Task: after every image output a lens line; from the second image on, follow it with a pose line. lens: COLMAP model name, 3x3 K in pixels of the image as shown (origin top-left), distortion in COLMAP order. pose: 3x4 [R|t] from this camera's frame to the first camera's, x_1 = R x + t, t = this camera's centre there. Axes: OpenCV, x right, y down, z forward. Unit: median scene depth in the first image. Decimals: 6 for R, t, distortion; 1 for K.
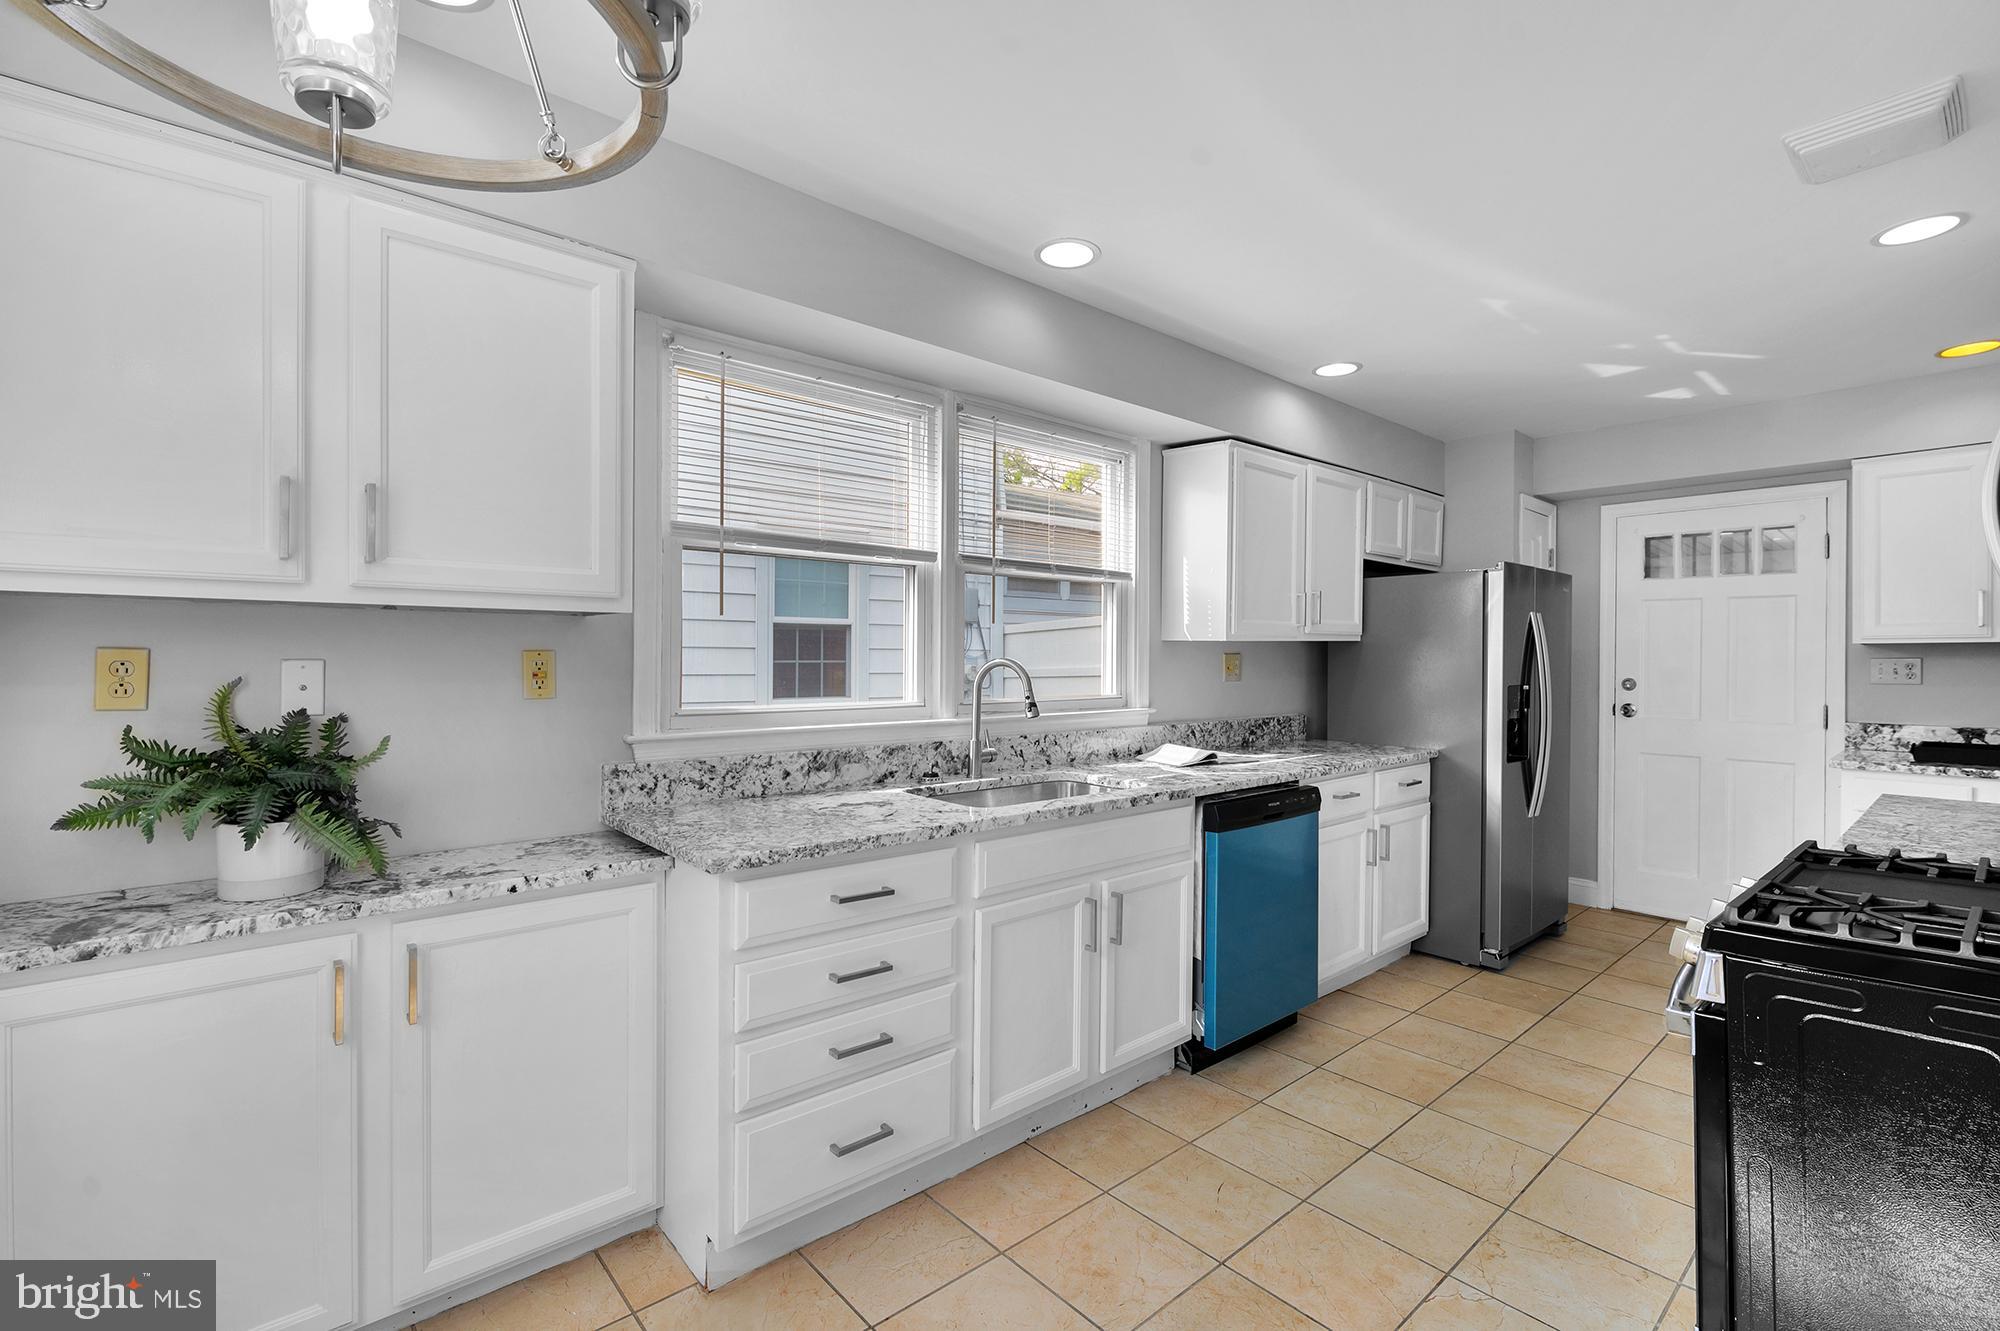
lens RADIAL K [[906.4, 0, 974.3], [0, 906.4, 667.0], [0, 0, 1]] dist [-0.007752, -0.001664]
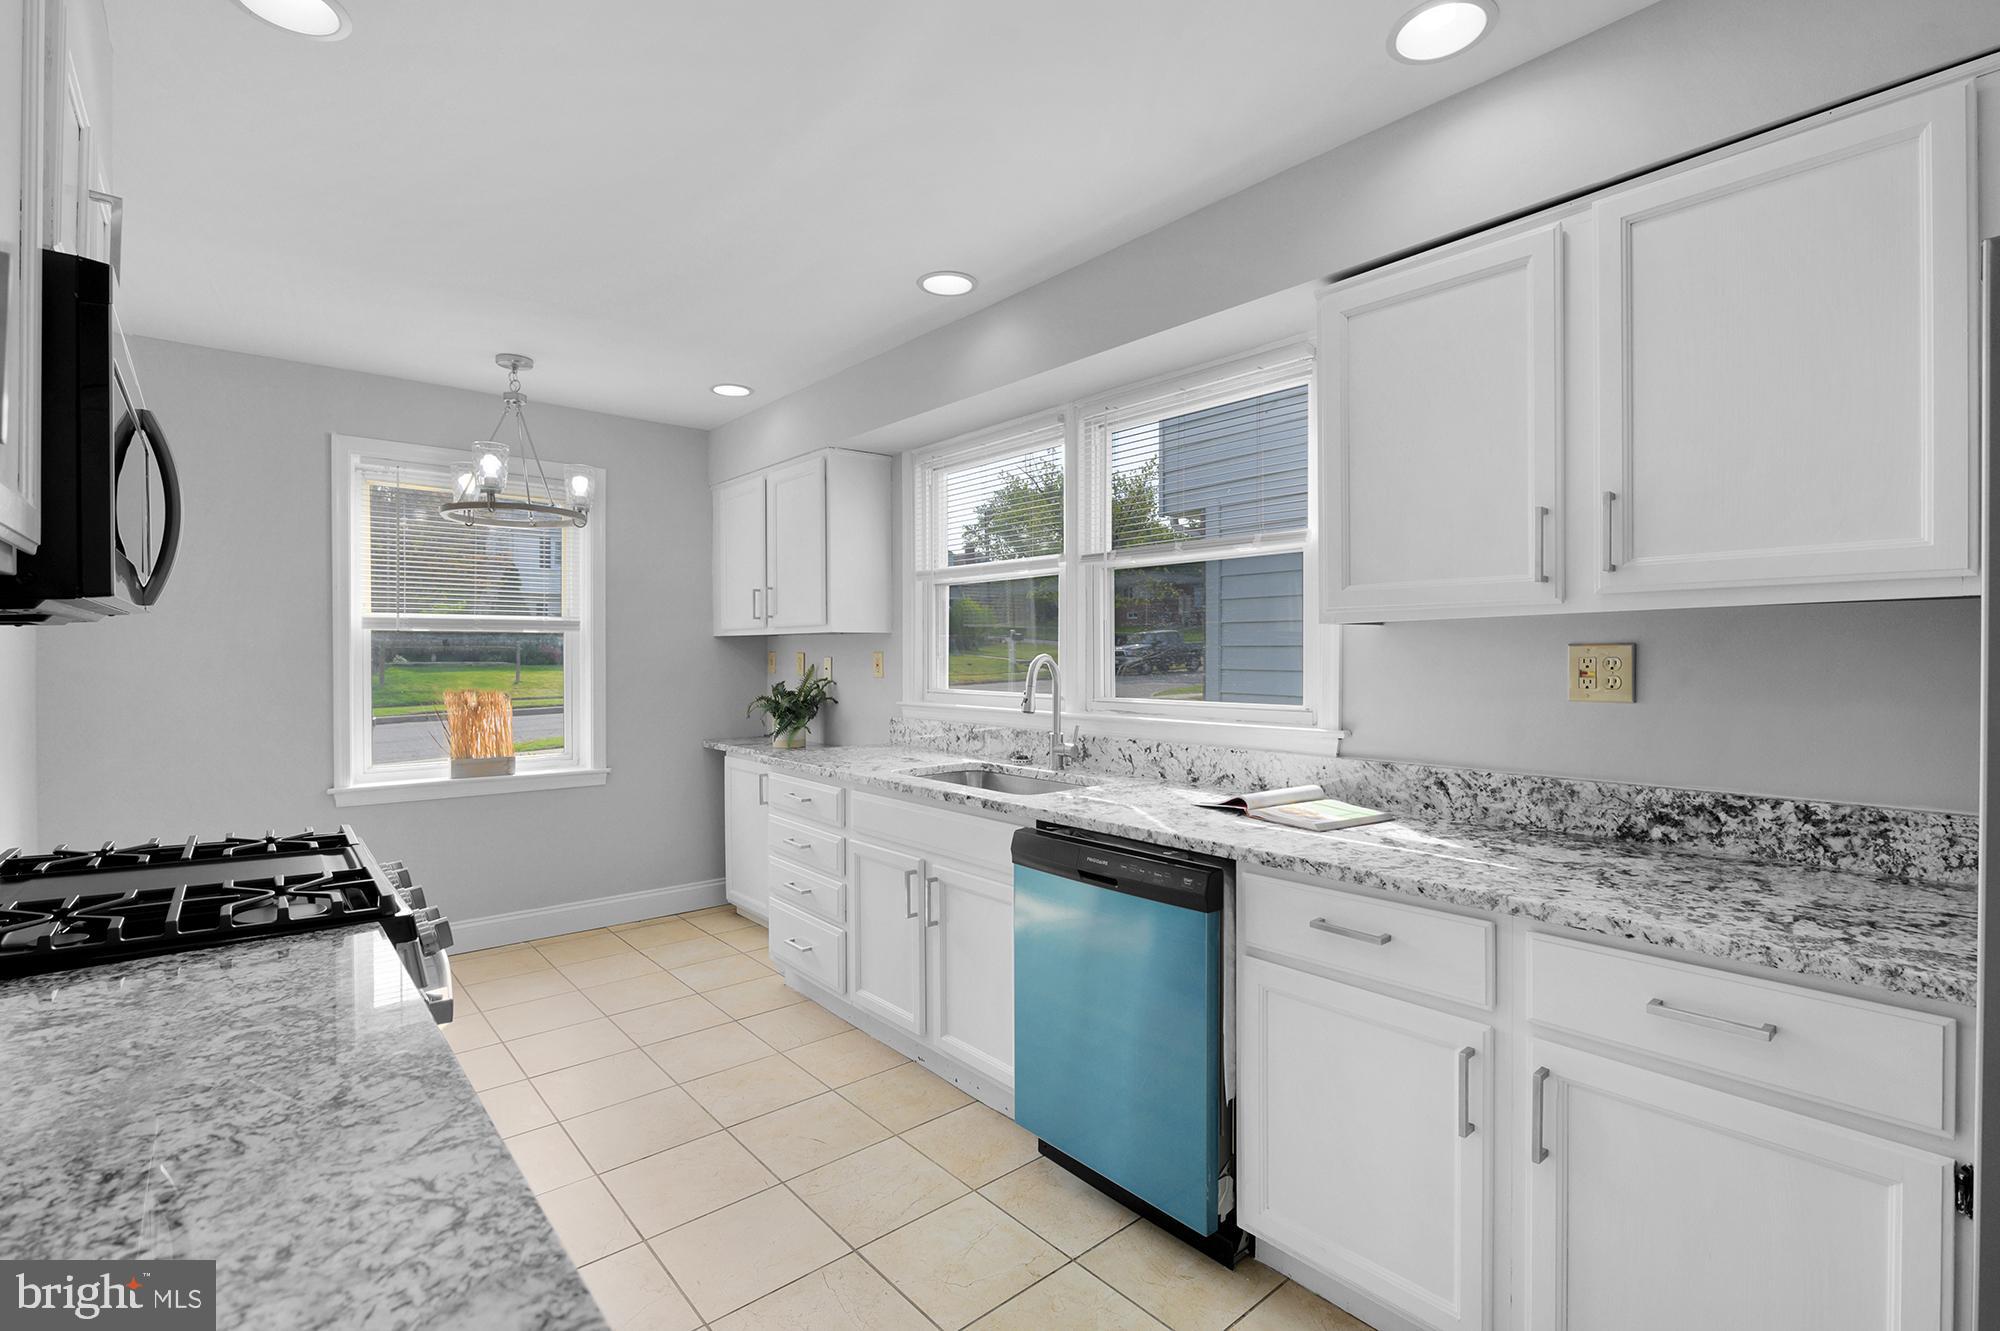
lens RADIAL K [[906.4, 0, 1001.6], [0, 906.4, 666.2], [0, 0, 1]] dist [-0.007752, -0.001664]
pose [[-0.004397, 0.003634, -0.999984, 0.924017], [-0.015532, 0.999873, 0.003702, 0.000061], [0.999870, 0.015548, -0.004340, 0.828677]]
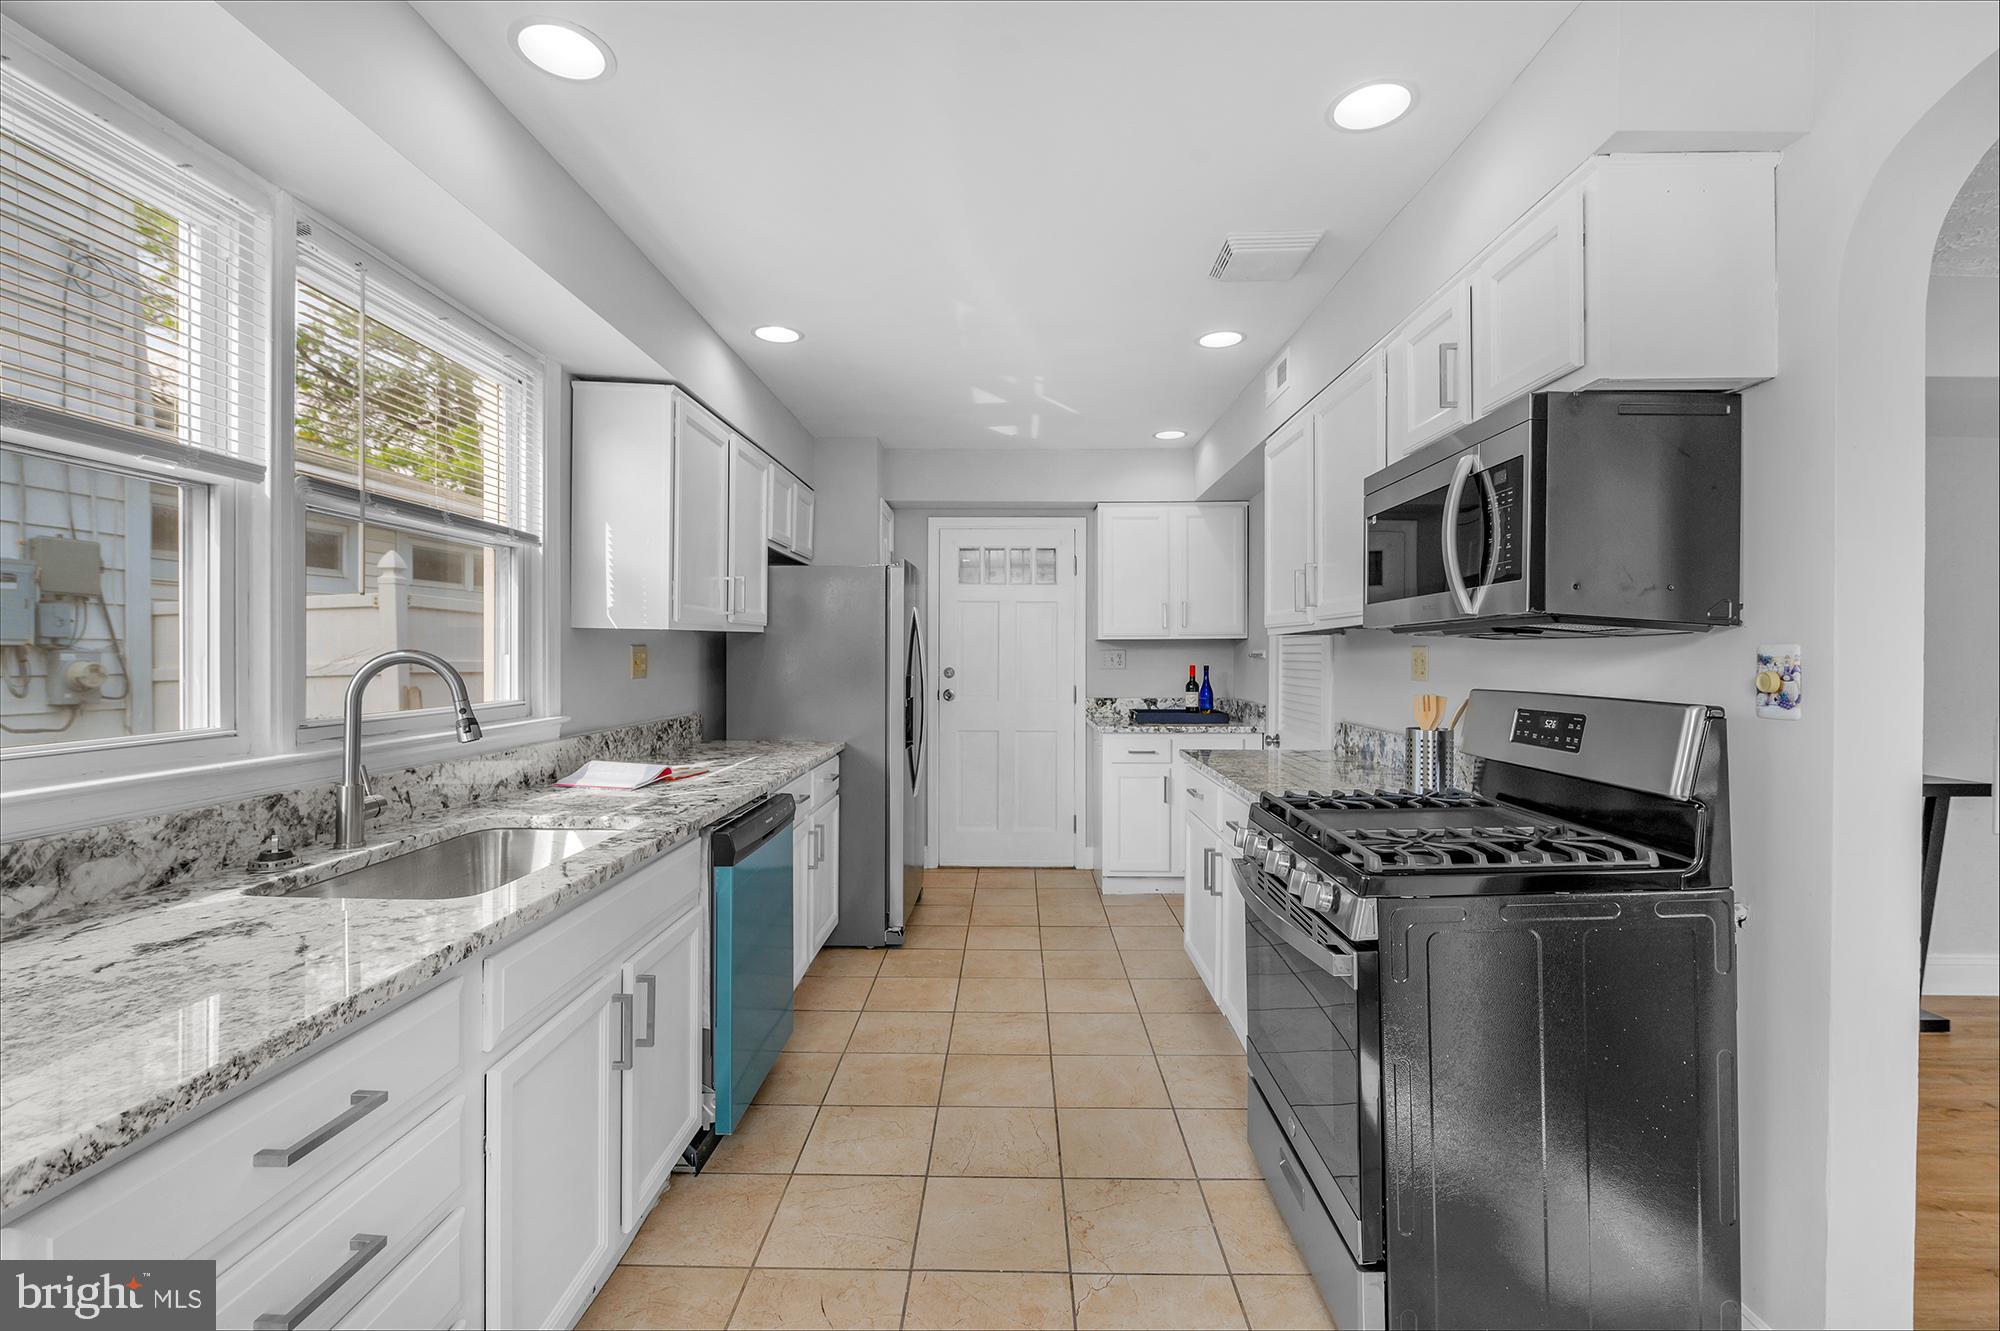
lens RADIAL K [[906.4, 0, 1029.3], [0, 906.4, 662.6], [0, 0, 1]] dist [-0.007752, -0.001664]
pose [[0.640759, -0.011017, 0.767663, -0.150186], [0.009589, 0.999934, 0.006346, -0.000853], [-0.767682, 0.003294, 0.640822, 0.231881]]
